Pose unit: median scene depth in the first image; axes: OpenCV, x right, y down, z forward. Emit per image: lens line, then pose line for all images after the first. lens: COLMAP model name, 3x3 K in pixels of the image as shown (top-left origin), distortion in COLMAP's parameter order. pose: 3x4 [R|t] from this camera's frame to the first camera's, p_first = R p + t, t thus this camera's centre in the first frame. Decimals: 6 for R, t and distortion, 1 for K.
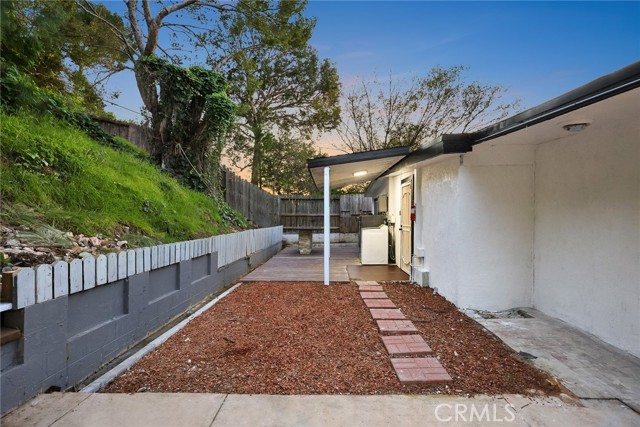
lens RADIAL K [[351.8, 0, 321.2], [0, 351.8, 214.8], [0, 0, 1]] dist [0.000510, 0.000177]
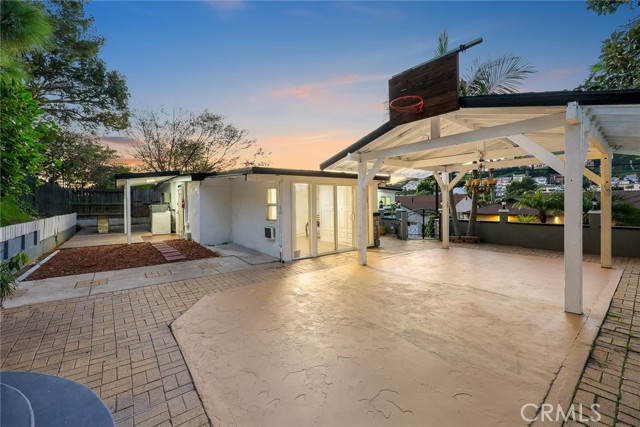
lens RADIAL K [[258.2, 0, 321.3], [0, 258.2, 208.2], [0, 0, 1]] dist [-0.001218, -0.000104]
pose [[0.767505, -0.012963, 0.640911, -0.024286], [-0.000815, 0.999775, 0.021198, -0.004559], [-0.641042, -0.016792, 0.767322, -0.205582]]
